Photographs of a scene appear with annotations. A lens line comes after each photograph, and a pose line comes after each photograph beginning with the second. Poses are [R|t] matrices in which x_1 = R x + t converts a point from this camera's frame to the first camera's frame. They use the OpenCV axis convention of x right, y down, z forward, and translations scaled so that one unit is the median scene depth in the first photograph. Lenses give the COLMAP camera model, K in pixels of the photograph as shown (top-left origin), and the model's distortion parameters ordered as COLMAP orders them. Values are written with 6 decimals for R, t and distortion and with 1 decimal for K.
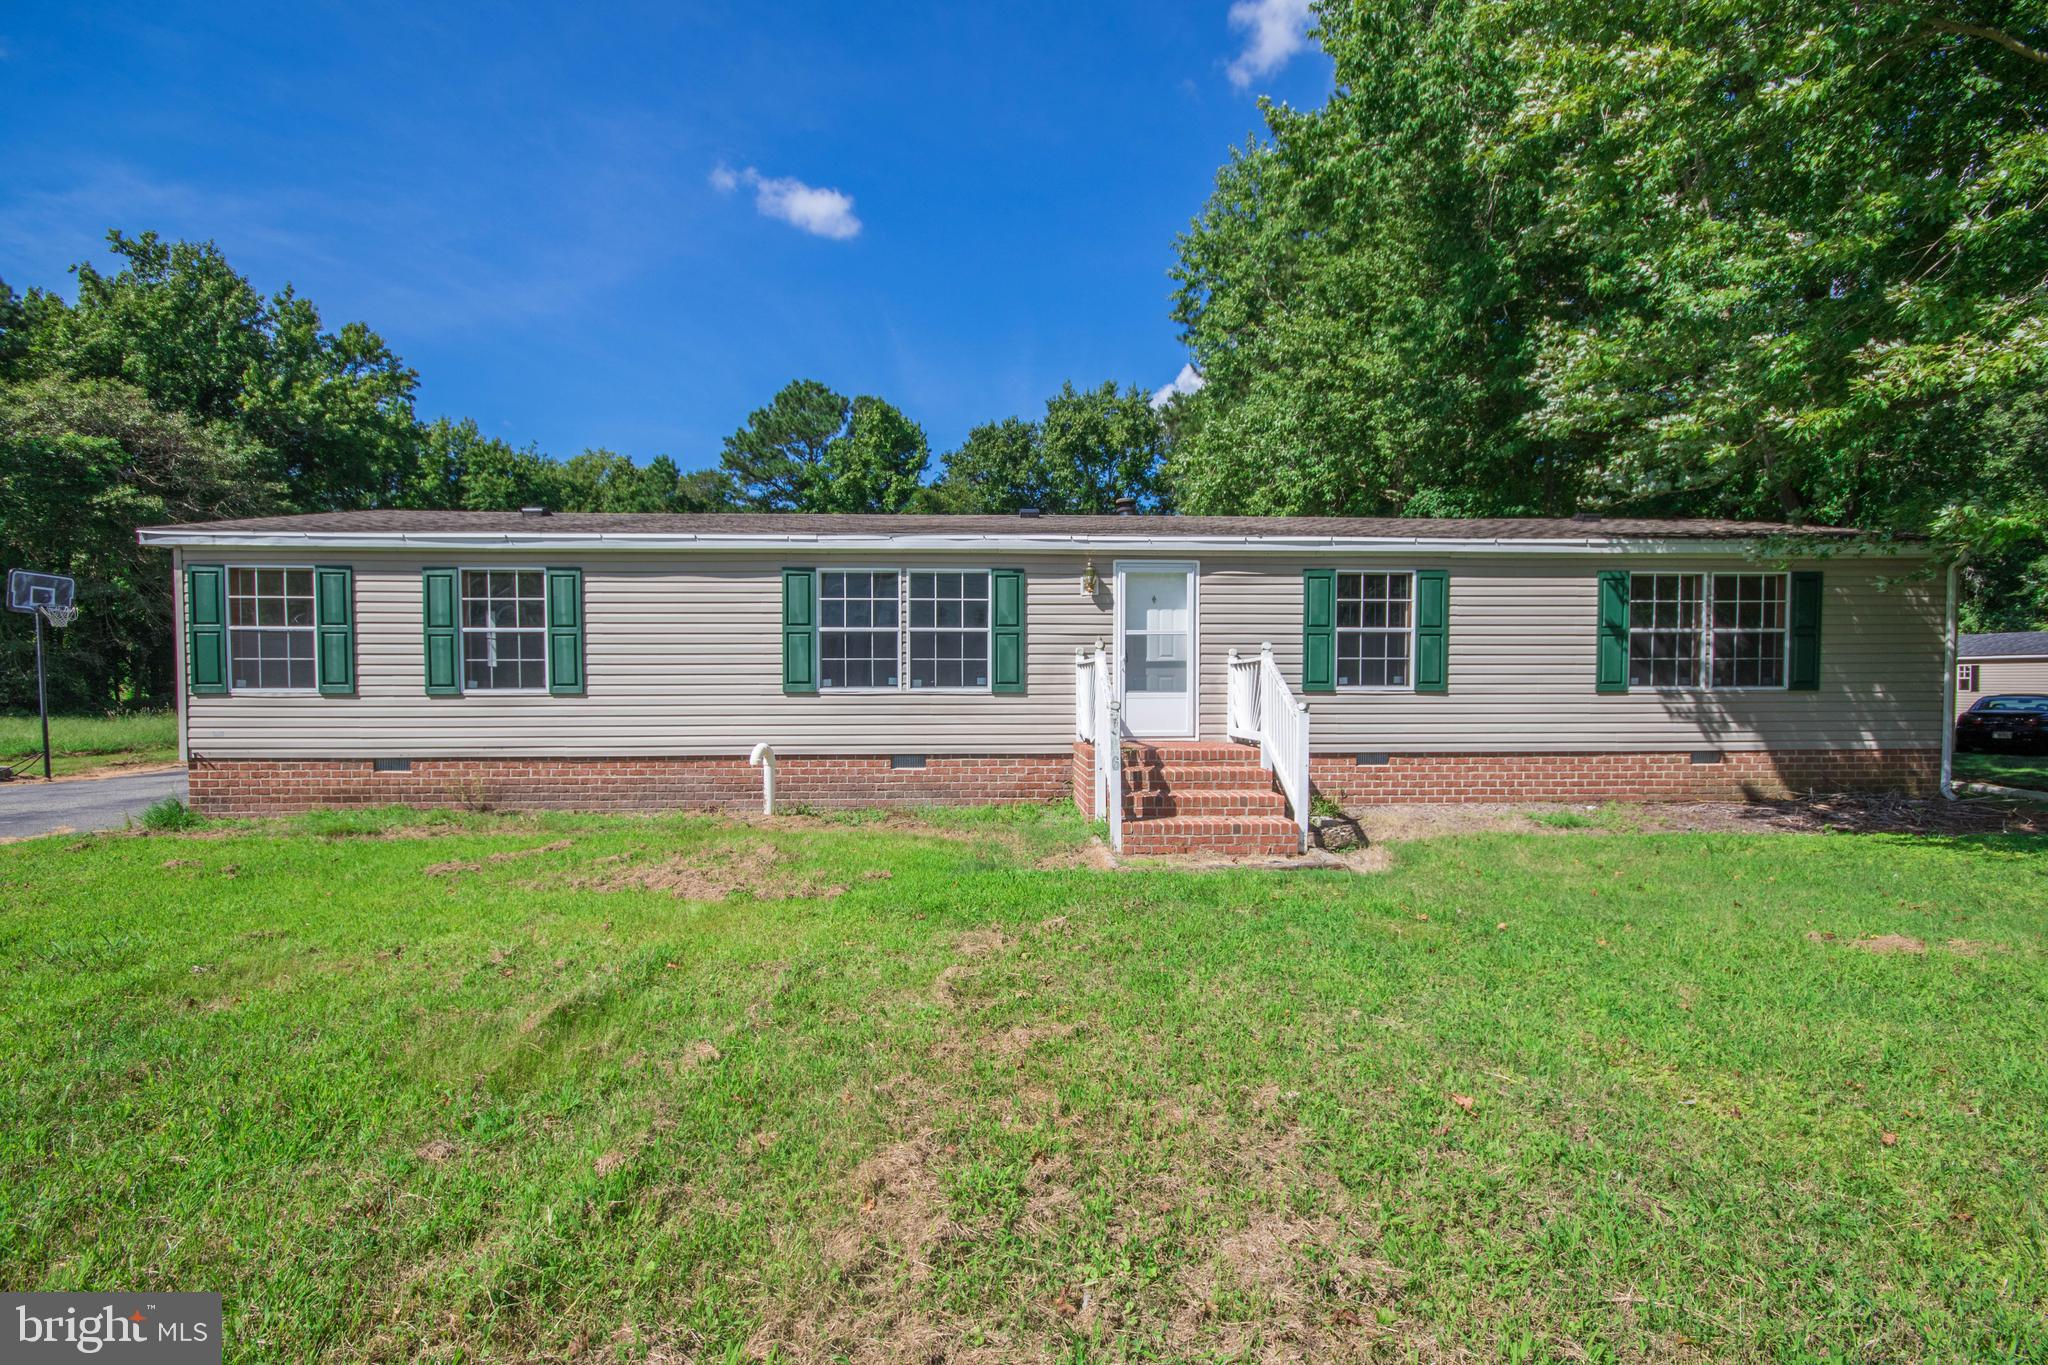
lens RADIAL K [[948.1, 0, 1039.9], [0, 948.1, 730.2], [0, 0, 1]] dist [0.007021, -0.005728]
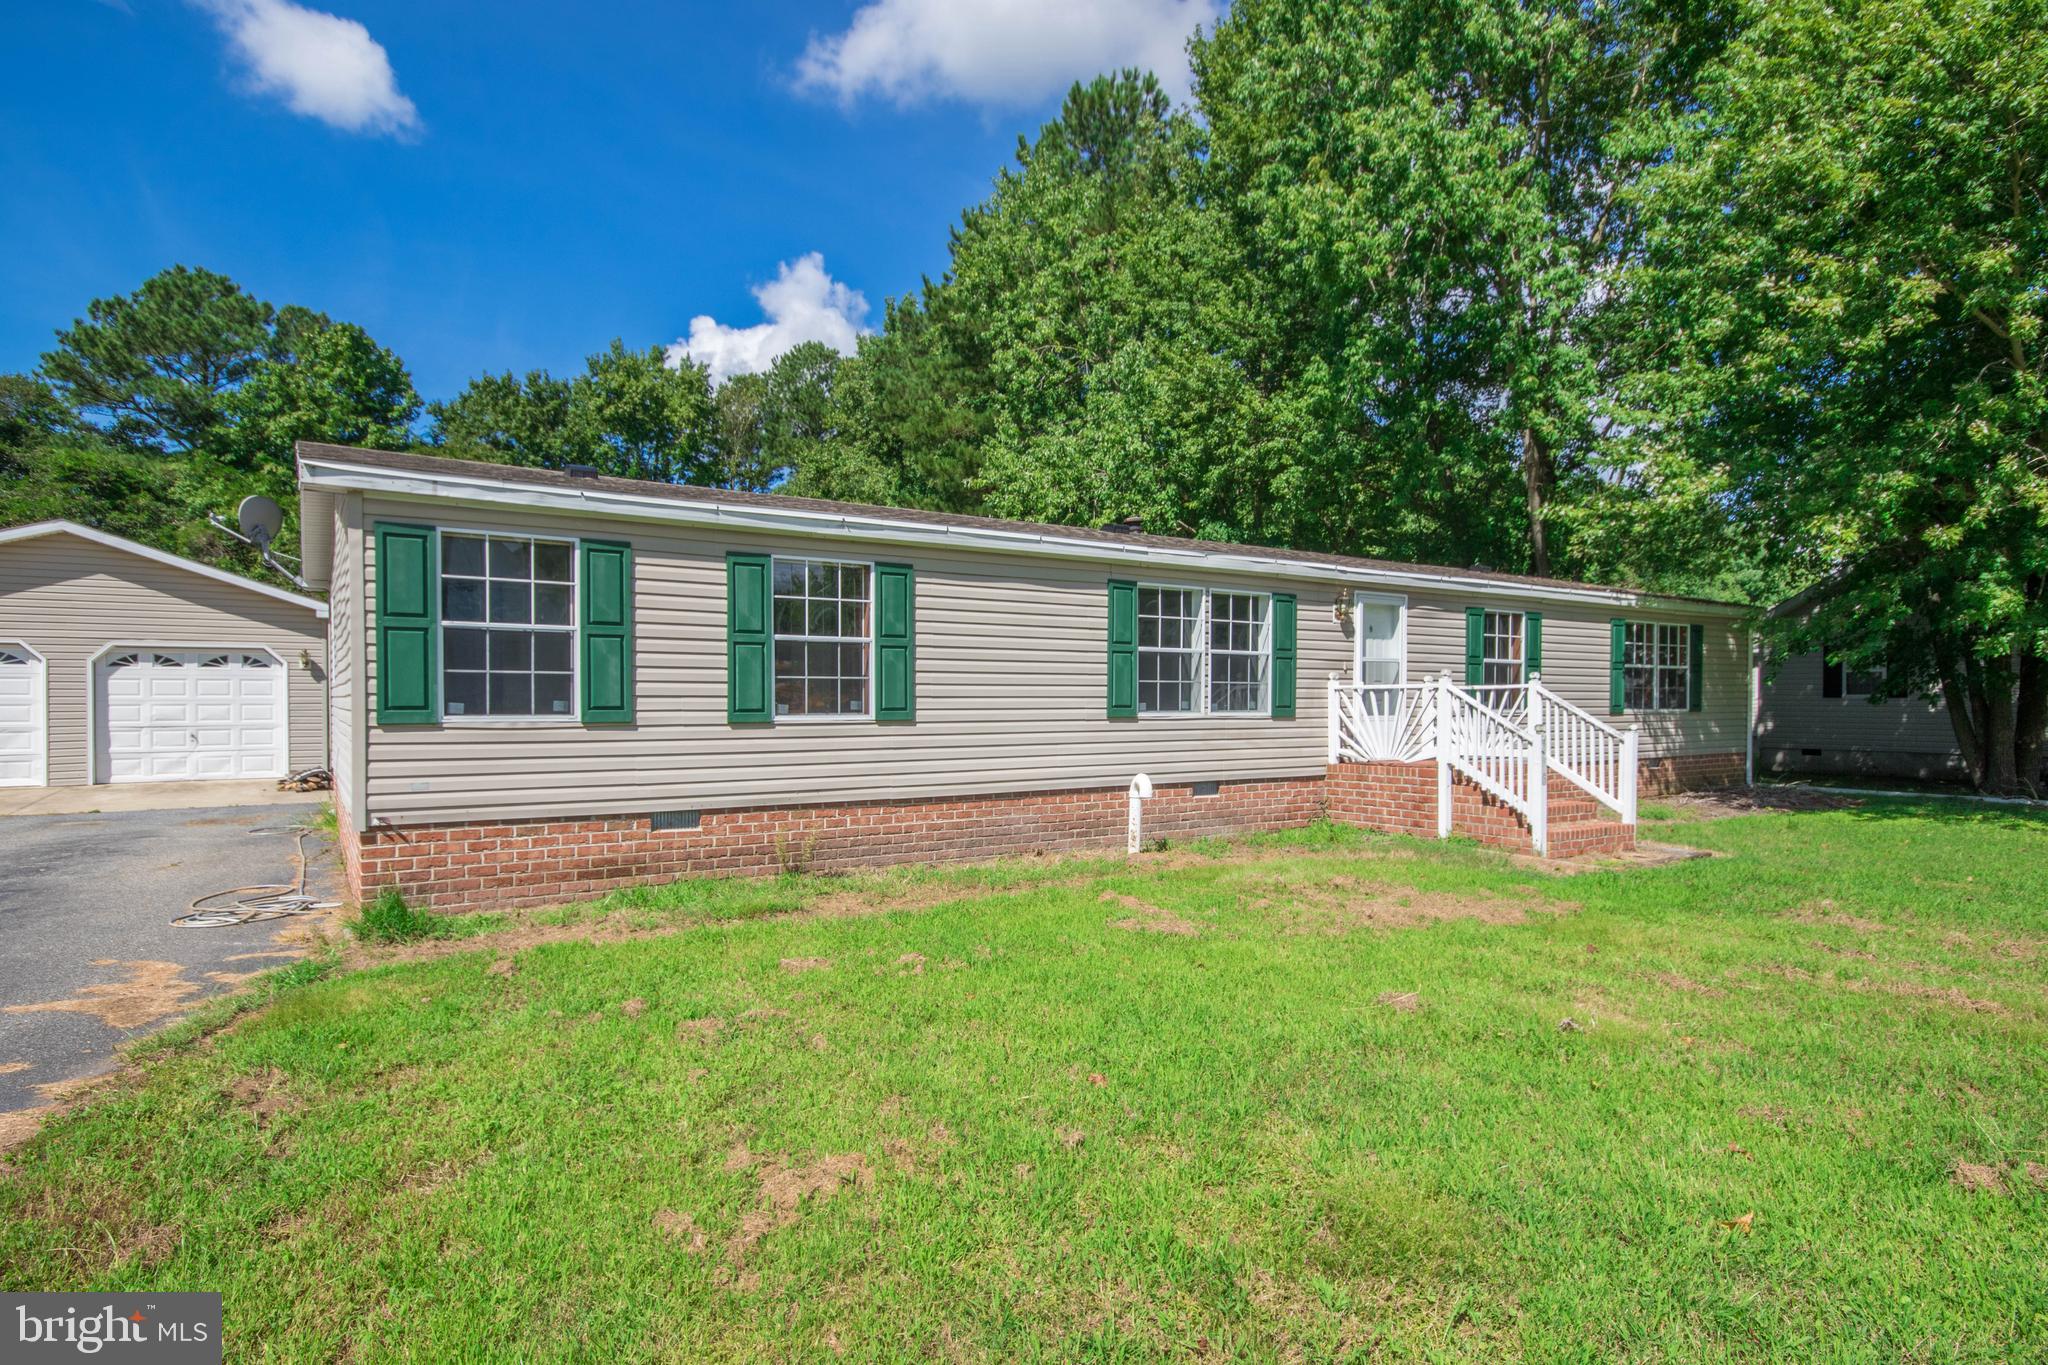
lens RADIAL K [[1082.6, 0, 1023.7], [0, 1082.6, 709.3], [0, 0, 1]] dist [0.013911, -0.005006]
pose [[0.863713, -0.001456, 0.503981, -0.814522], [0.024417, 0.998942, -0.038960, -0.008820], [-0.503392, 0.045956, 0.862835, 0.144334]]
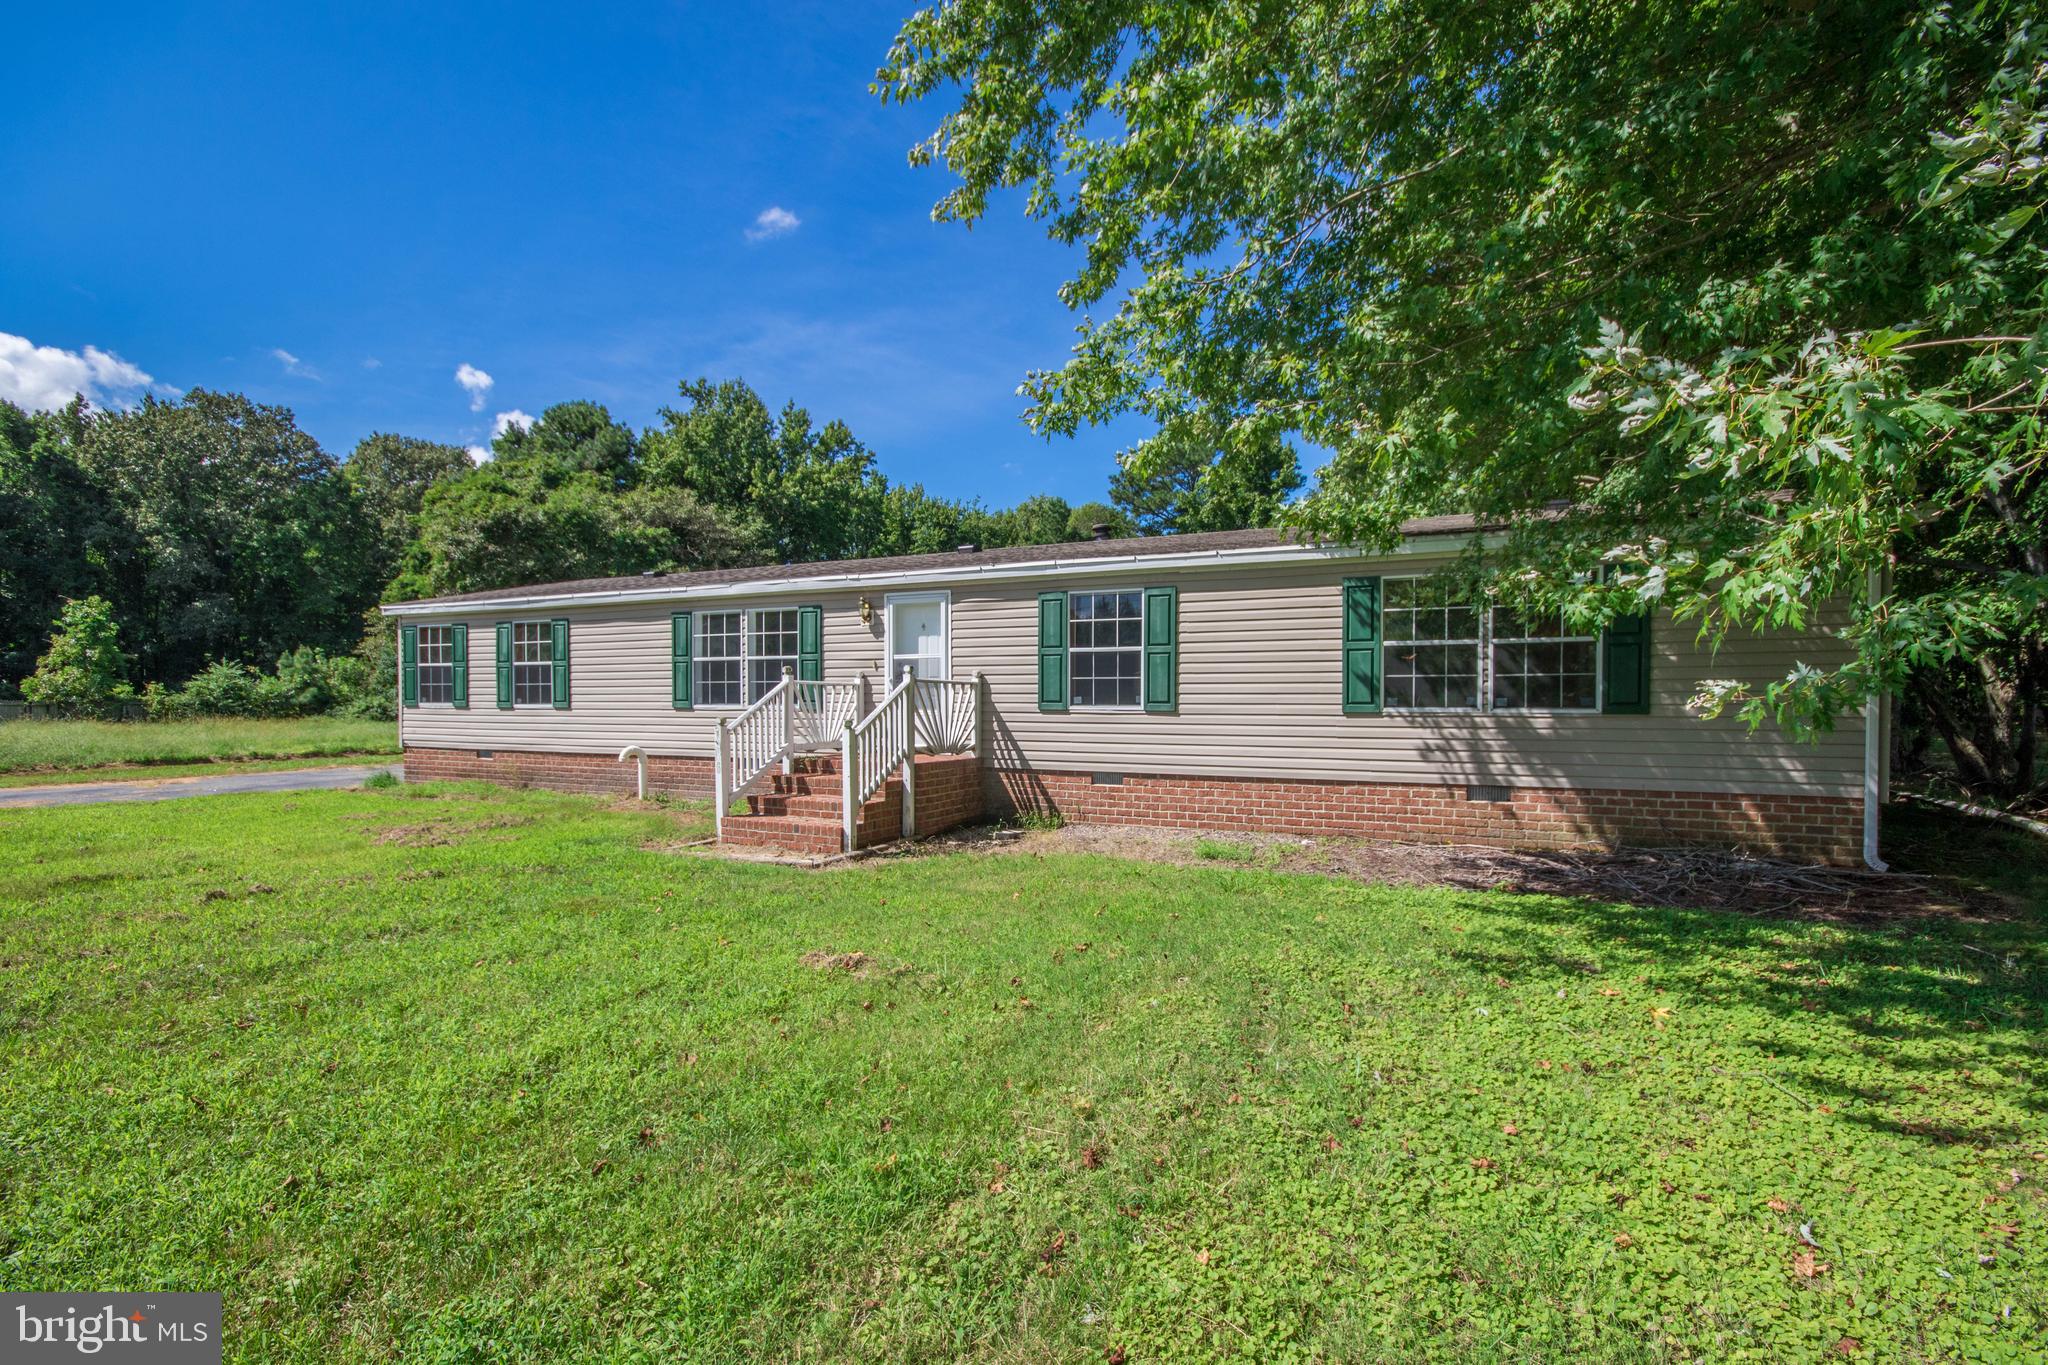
lens RADIAL K [[948.1, 0, 1059.4], [0, 948.1, 714.3], [0, 0, 1]] dist [0.007021, -0.005728]
pose [[0.884503, 0.009473, -0.466438, 0.764731], [-0.025863, 0.999252, -0.028750, -0.007000], [0.465816, 0.037493, 0.884087, 0.091967]]
